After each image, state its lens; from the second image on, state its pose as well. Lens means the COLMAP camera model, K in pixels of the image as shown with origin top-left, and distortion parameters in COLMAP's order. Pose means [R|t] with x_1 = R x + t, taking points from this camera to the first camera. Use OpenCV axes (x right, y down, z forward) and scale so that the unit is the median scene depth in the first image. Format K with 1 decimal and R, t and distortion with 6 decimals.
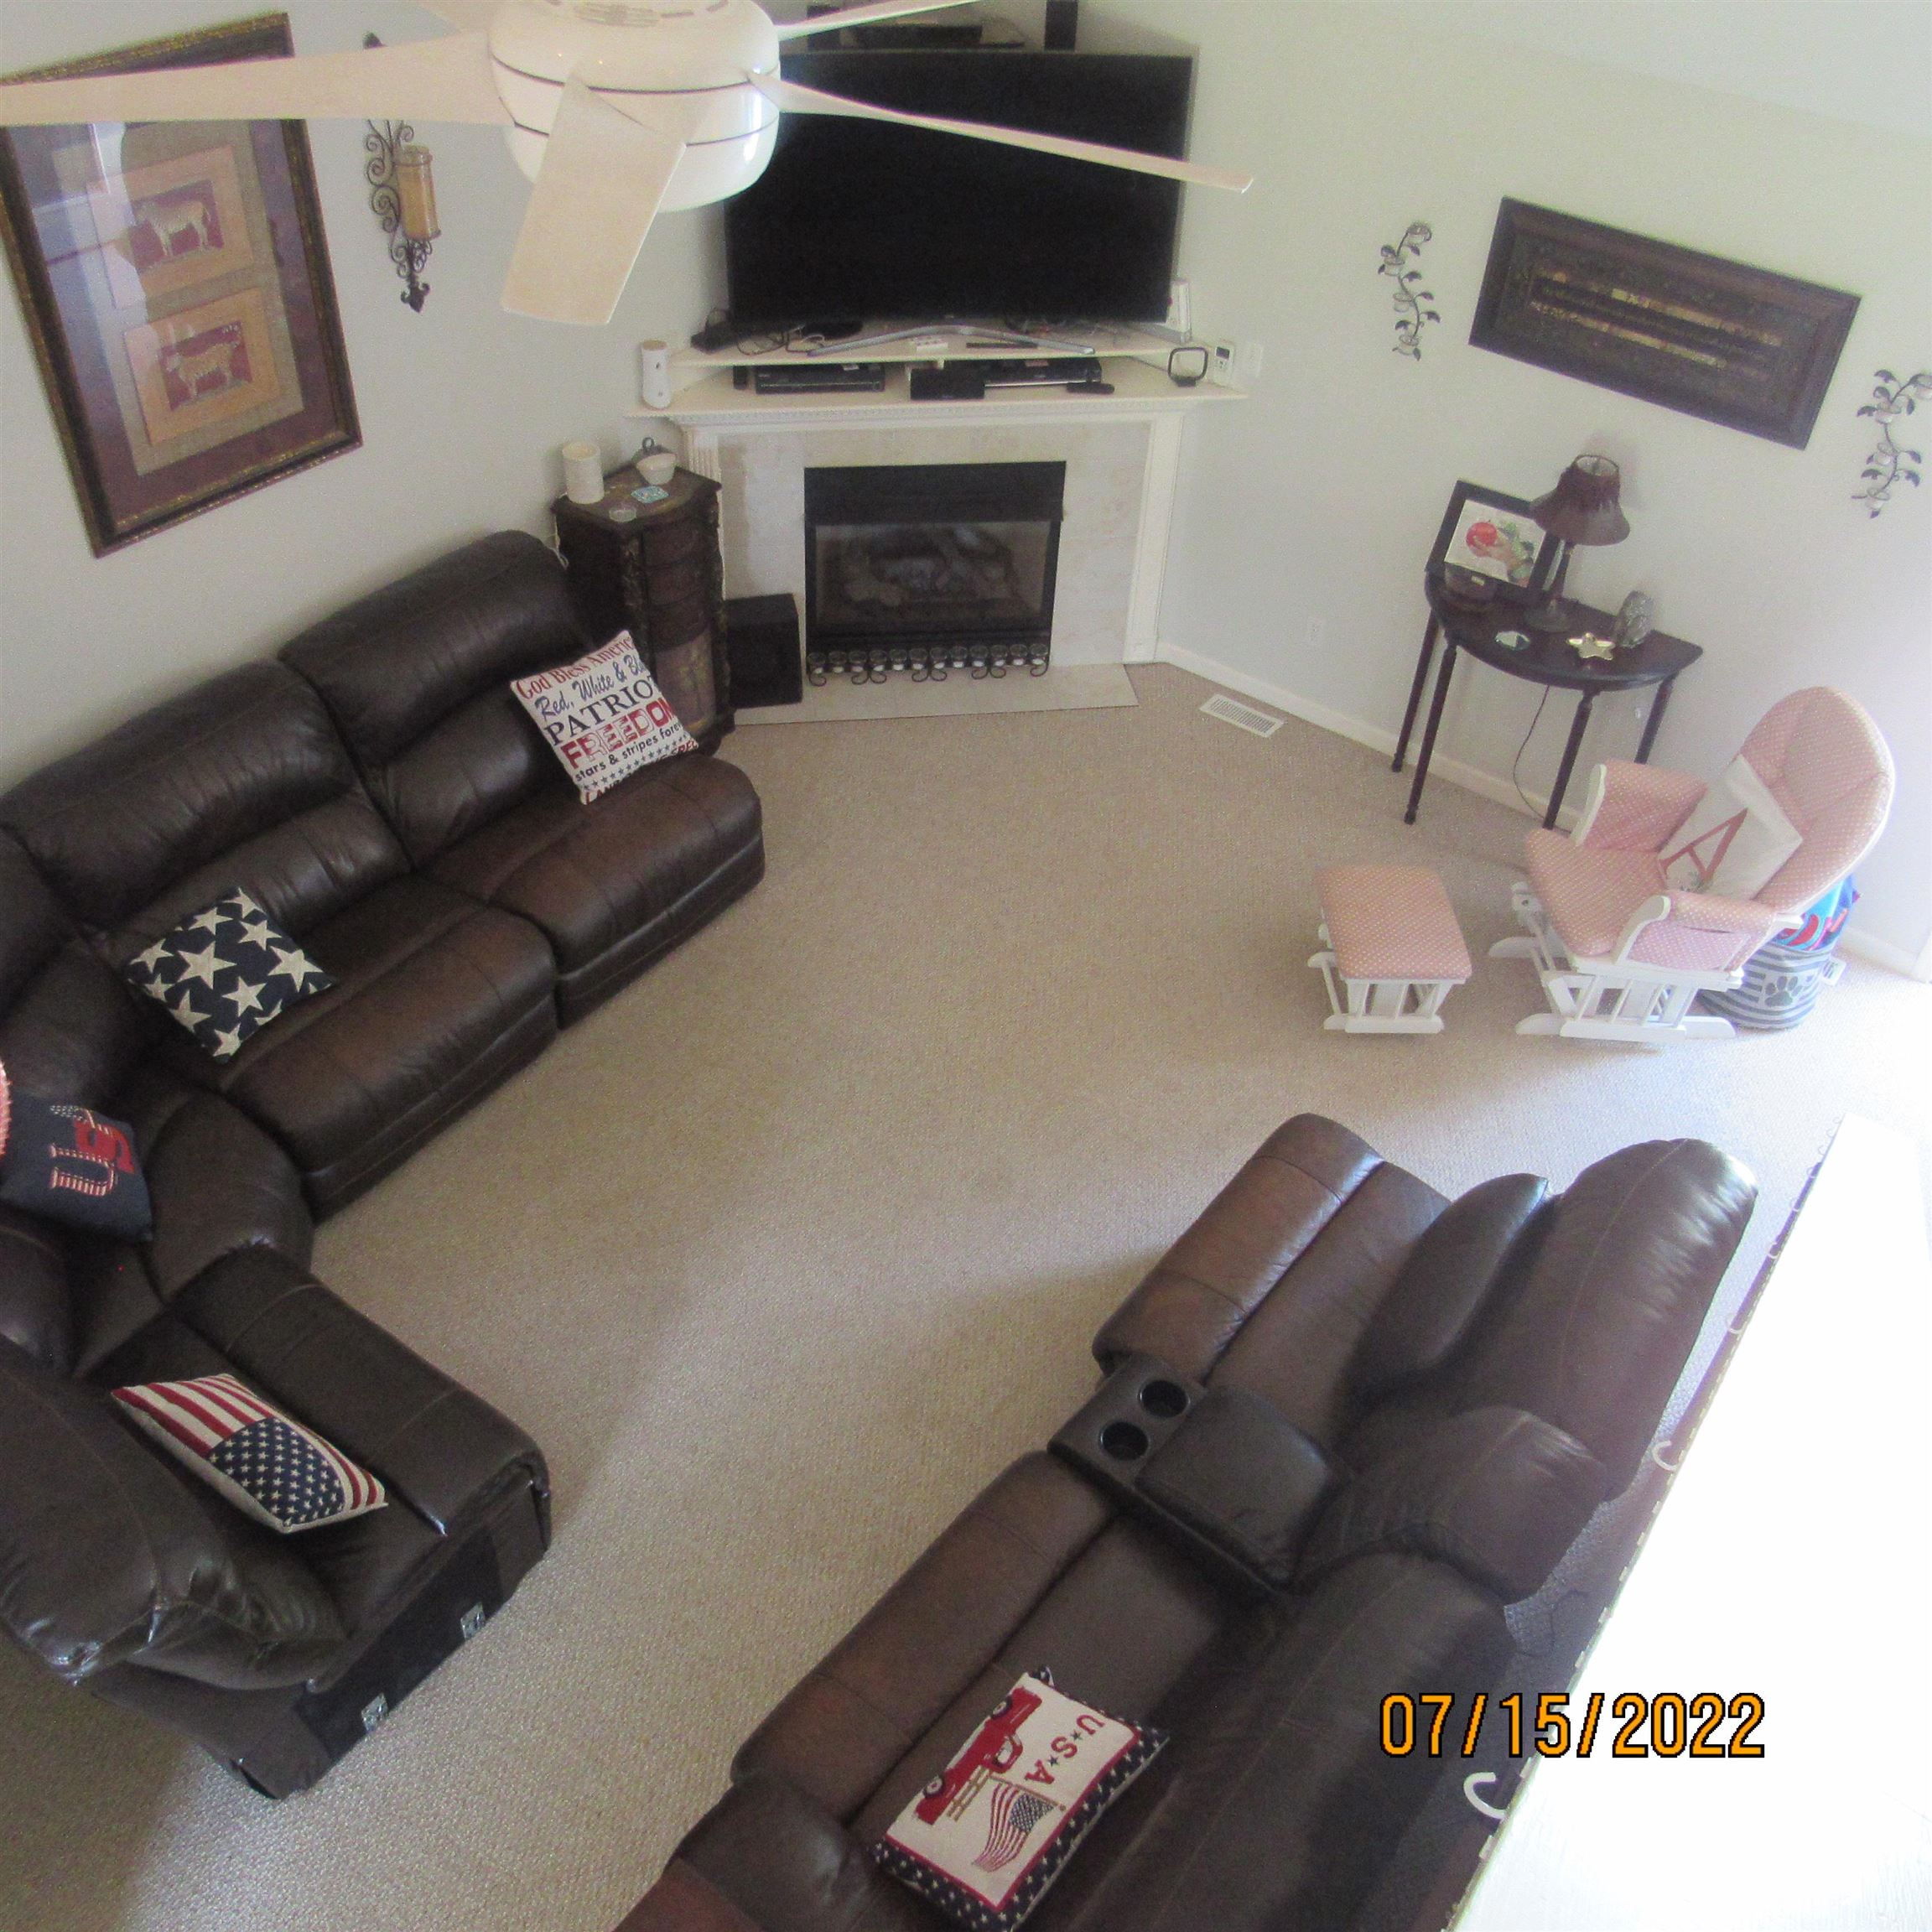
lens RADIAL K [[1874.9, 0, 971.4], [0, 1874.9, 976.2], [0, 0, 1]] dist [-0.015532, 0.000000]
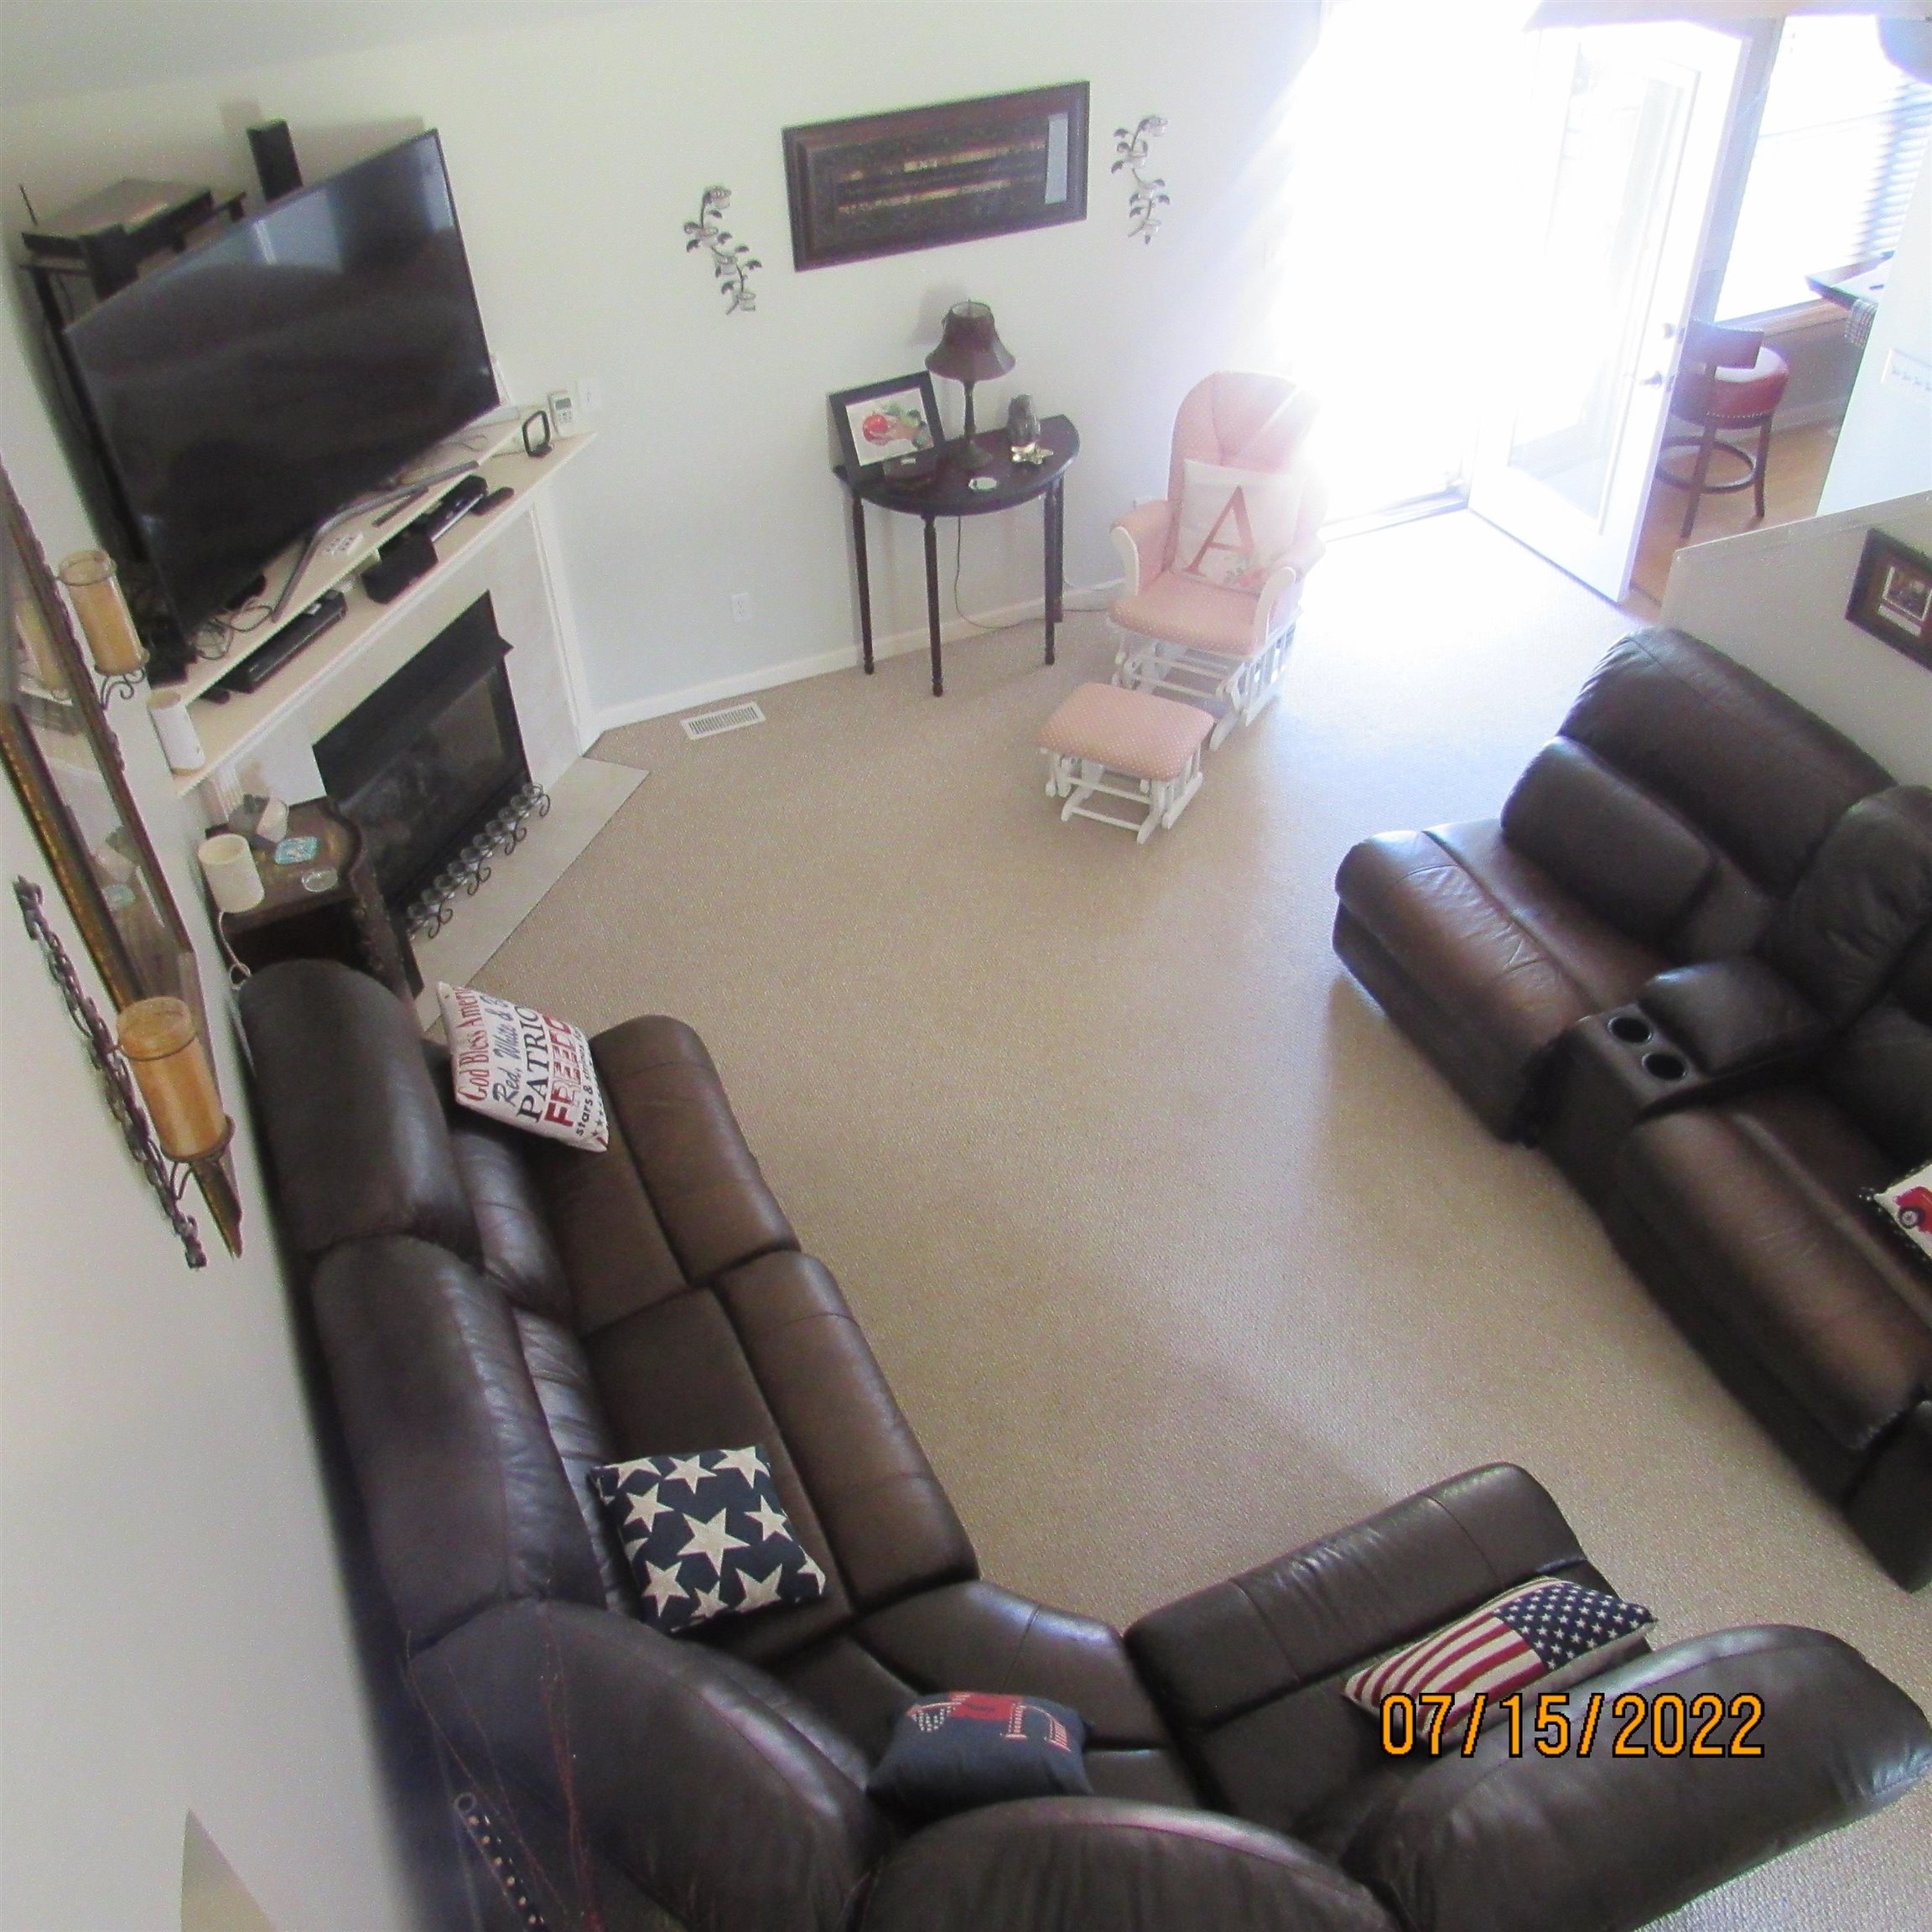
lens RADIAL K [[1874.9, 0, 968.8], [0, 1874.9, 957.5], [0, 0, 1]] dist [-0.015532, 0.000000]
pose [[0.493478, -0.617085, 0.612932, -0.582652], [0.614886, 0.745931, 0.255933, -0.268805], [-0.615137, 0.250586, 0.747538, 0.261165]]
